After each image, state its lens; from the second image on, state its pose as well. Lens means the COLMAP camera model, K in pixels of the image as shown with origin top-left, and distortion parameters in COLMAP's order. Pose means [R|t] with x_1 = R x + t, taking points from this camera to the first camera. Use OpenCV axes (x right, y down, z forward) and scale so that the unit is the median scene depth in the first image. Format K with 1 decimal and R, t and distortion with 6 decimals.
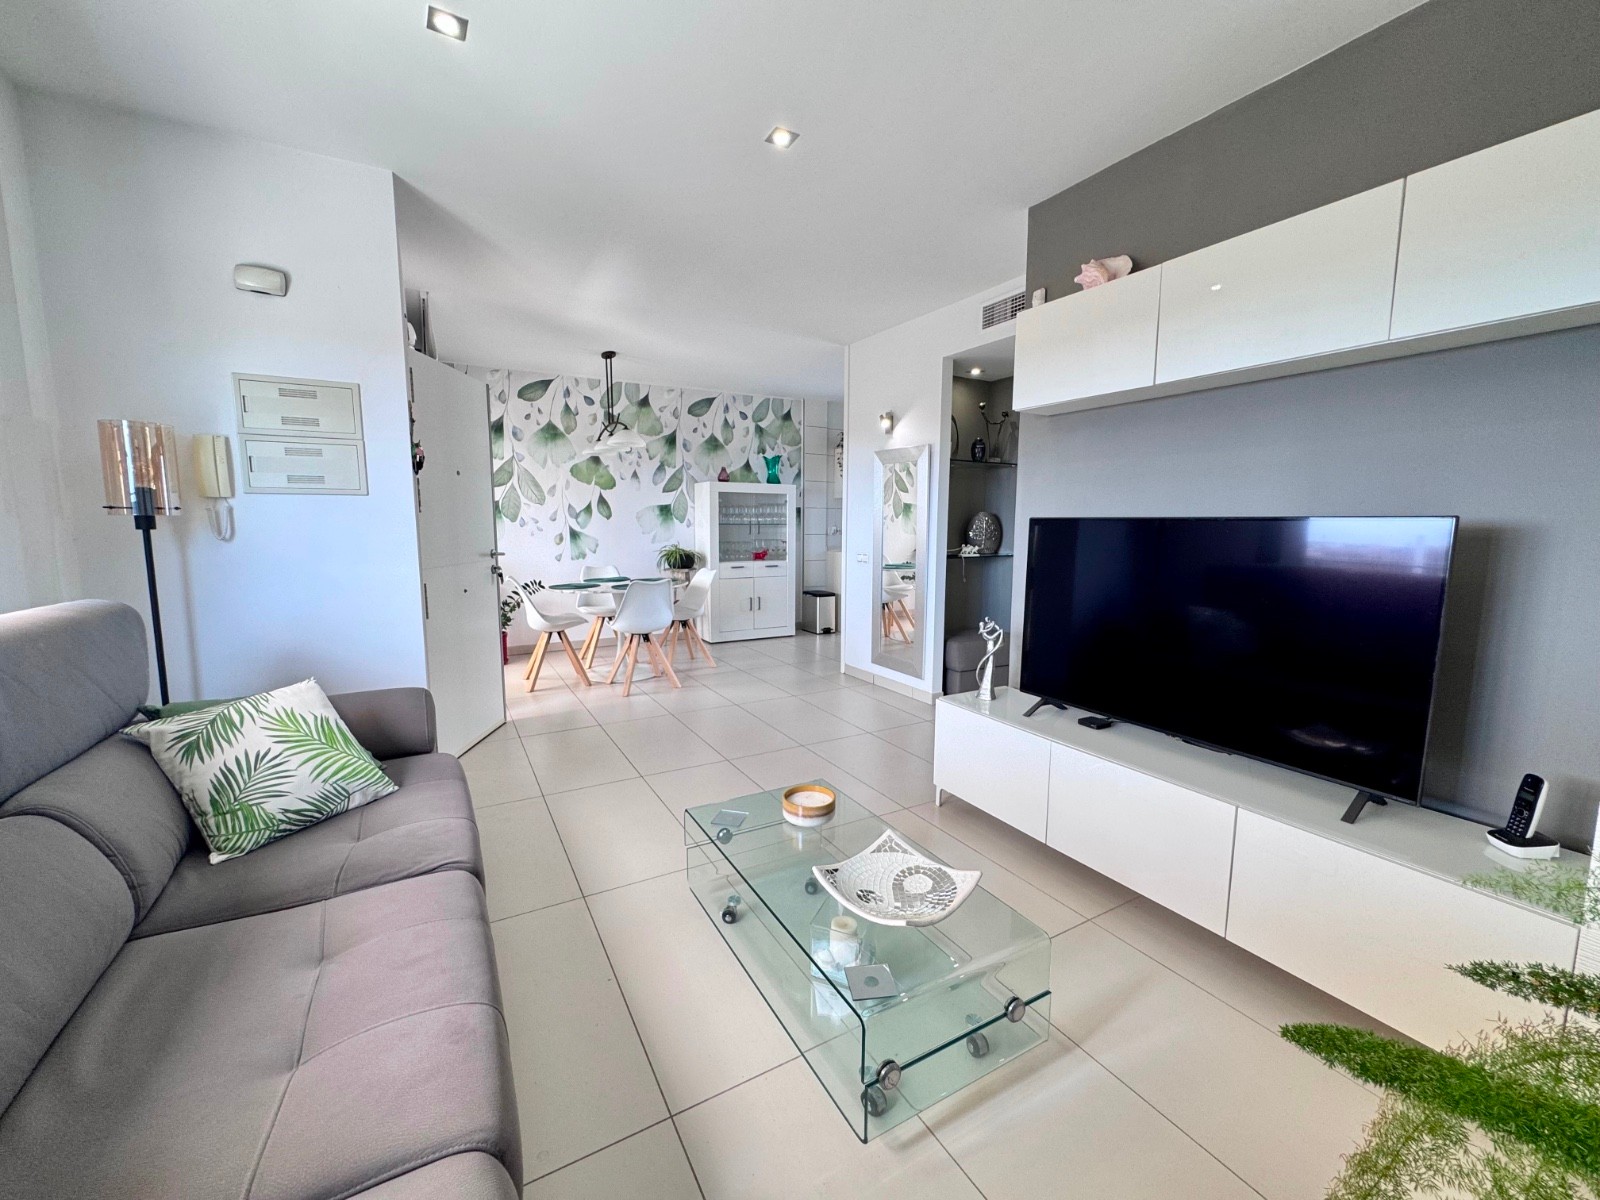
lens RADIAL K [[639.8, 0, 798.4], [0, 639.8, 598.2], [0, 0, 1]] dist [-0.004768, 0.000938]
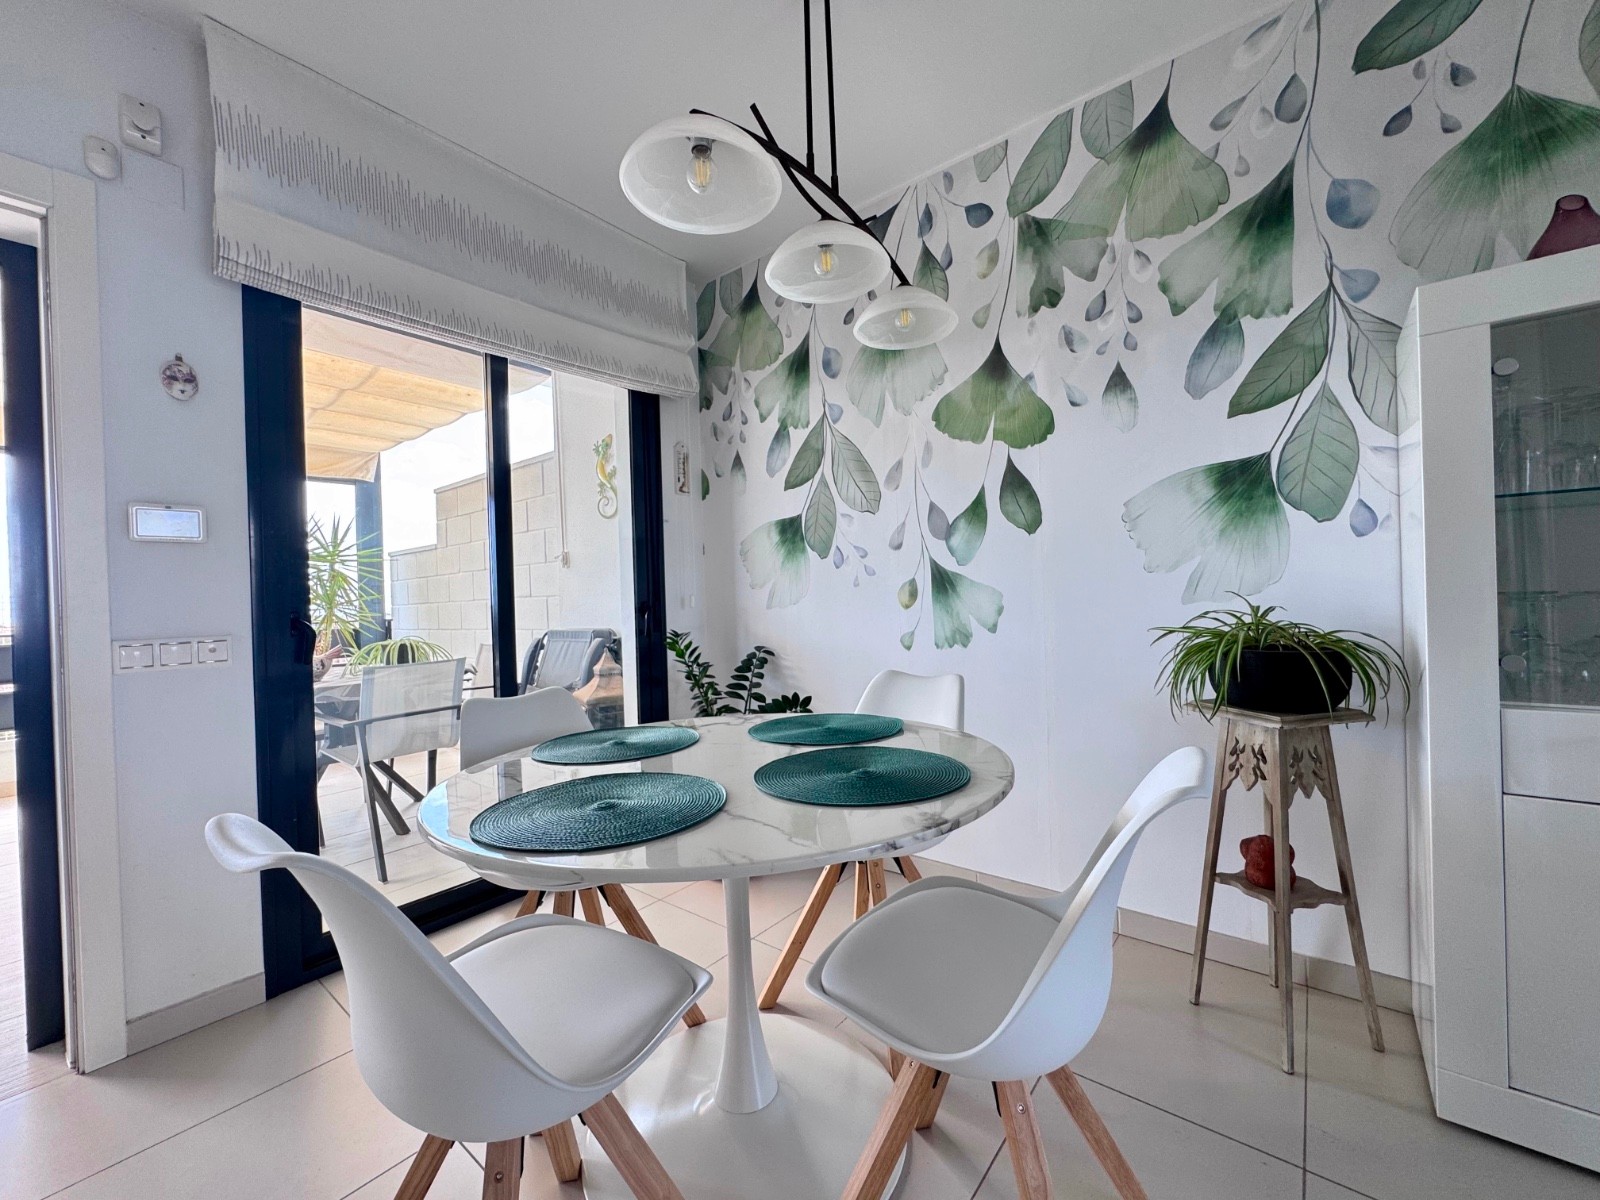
lens RADIAL K [[639.8, 0, 798.4], [0, 639.8, 598.2], [0, 0, 1]] dist [-0.004768, 0.000938]
pose [[0.370788, -0.015048, -0.928596, 0.173152], [-0.083340, 0.995296, -0.049407, -0.069522], [0.924971, 0.095709, 0.367789, 0.808238]]
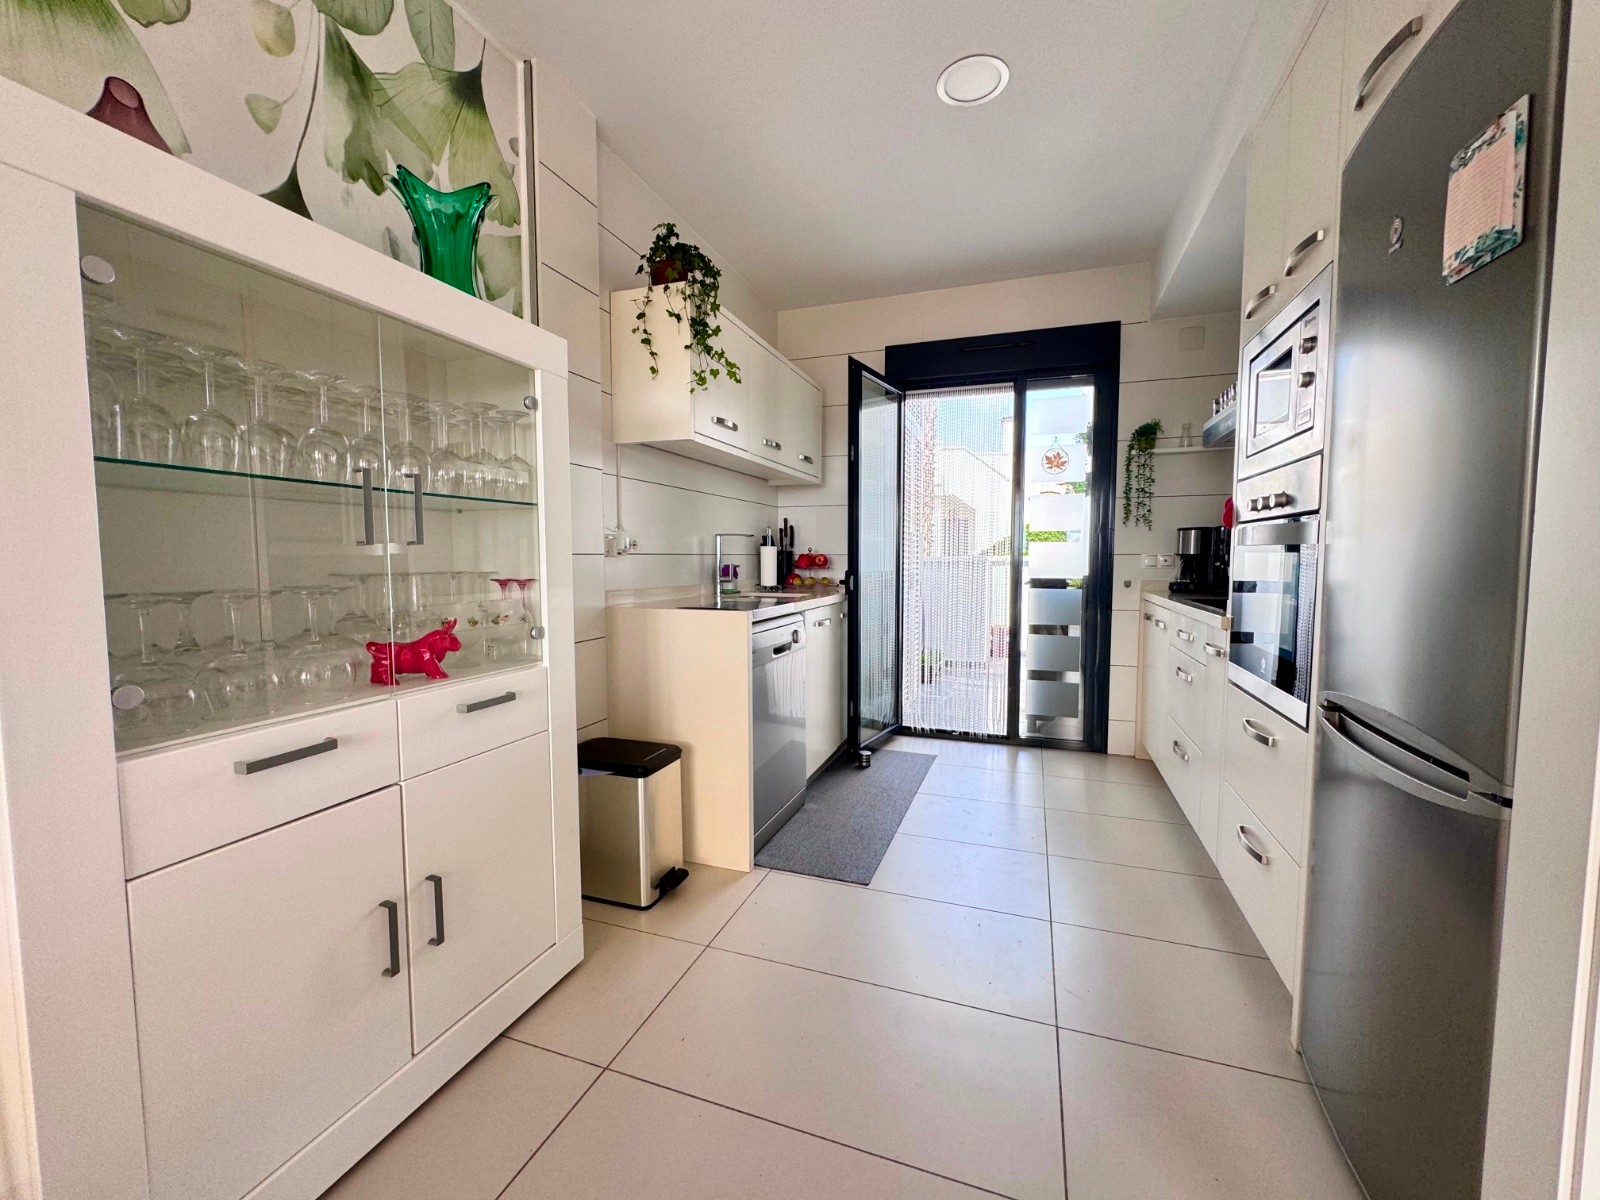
lens RADIAL K [[639.8, 0, 798.4], [0, 639.8, 598.2], [0, 0, 1]] dist [-0.004768, 0.000938]
pose [[0.756752, -0.045192, 0.652139, -0.095205], [0.075992, 0.996926, -0.019097, -0.070515], [-0.649271, 0.064009, 0.757859, 0.755829]]
